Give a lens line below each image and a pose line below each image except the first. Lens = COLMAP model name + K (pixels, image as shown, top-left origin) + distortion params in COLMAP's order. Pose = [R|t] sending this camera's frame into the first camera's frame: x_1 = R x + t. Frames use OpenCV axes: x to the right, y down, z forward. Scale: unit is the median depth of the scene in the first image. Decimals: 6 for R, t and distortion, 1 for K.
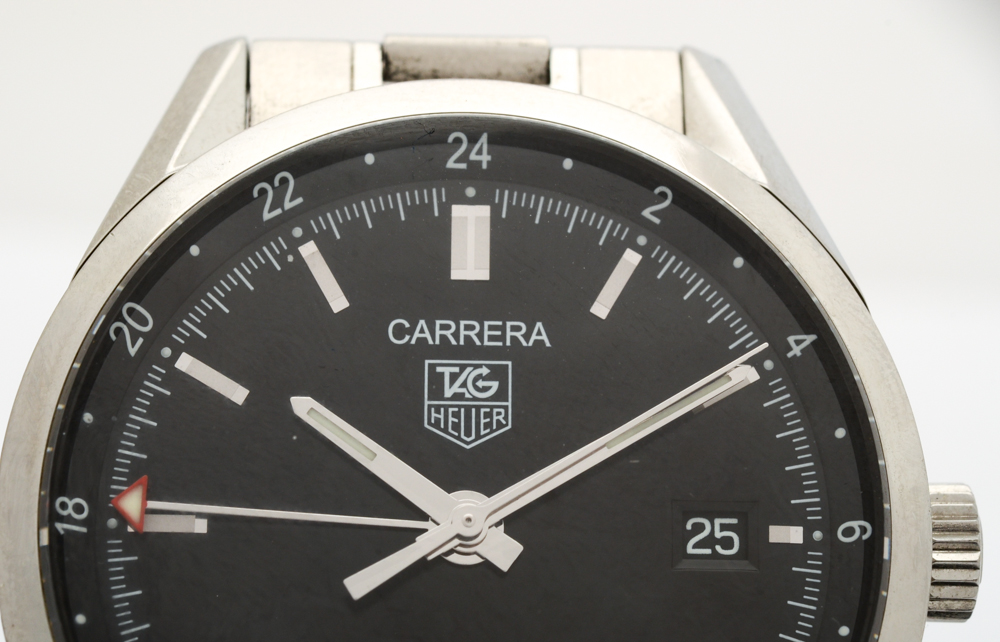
lens RADIAL K [[3139.1, 0, 504.2], [0, 3139.1, 323.3], [0, 0, 1]] dist [-0.085783, 0.000000]
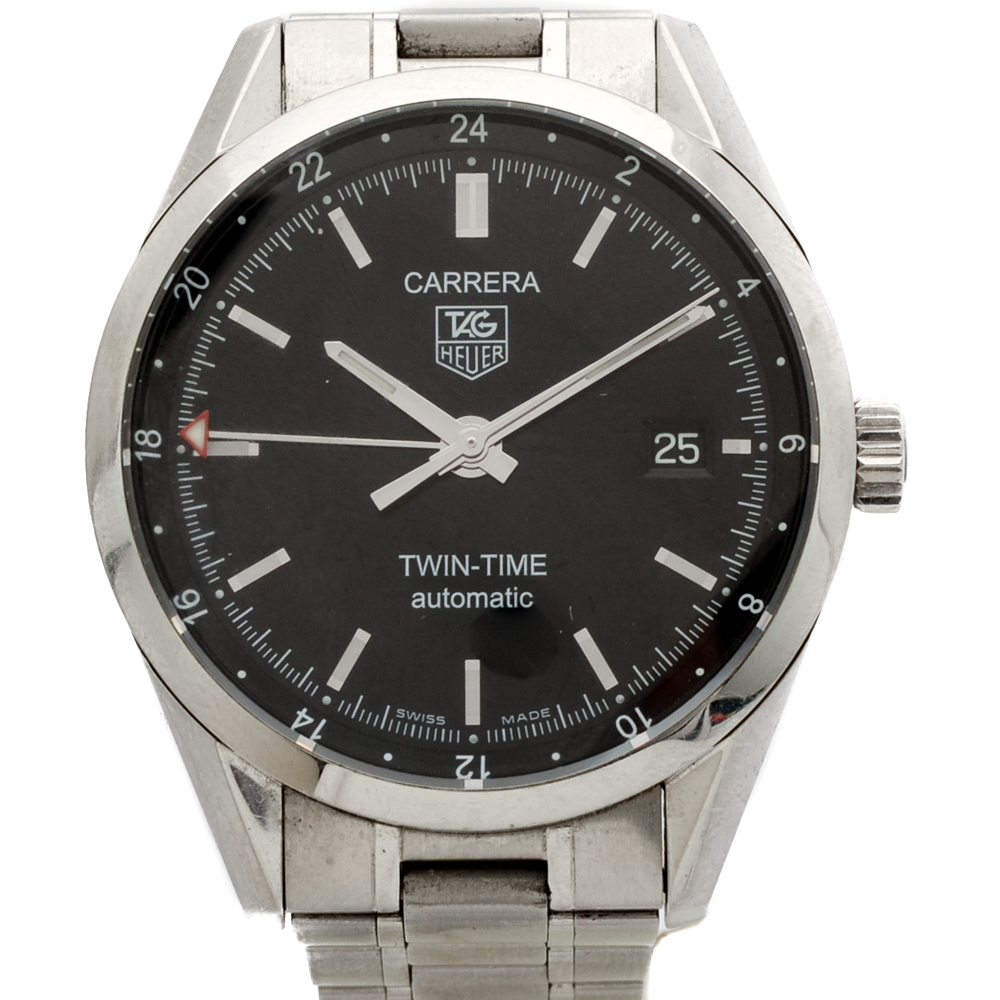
lens RADIAL K [[4674.5, 0, 498.3], [0, 4674.5, 499.5], [0, 0, 1]] dist [-0.081081, 0.000000]
pose [[0.998705, -0.018165, -0.047518, 0.082692], [0.024100, 0.991549, 0.127474, -0.142873], [0.044801, -0.128454, 0.990703, -0.783621]]
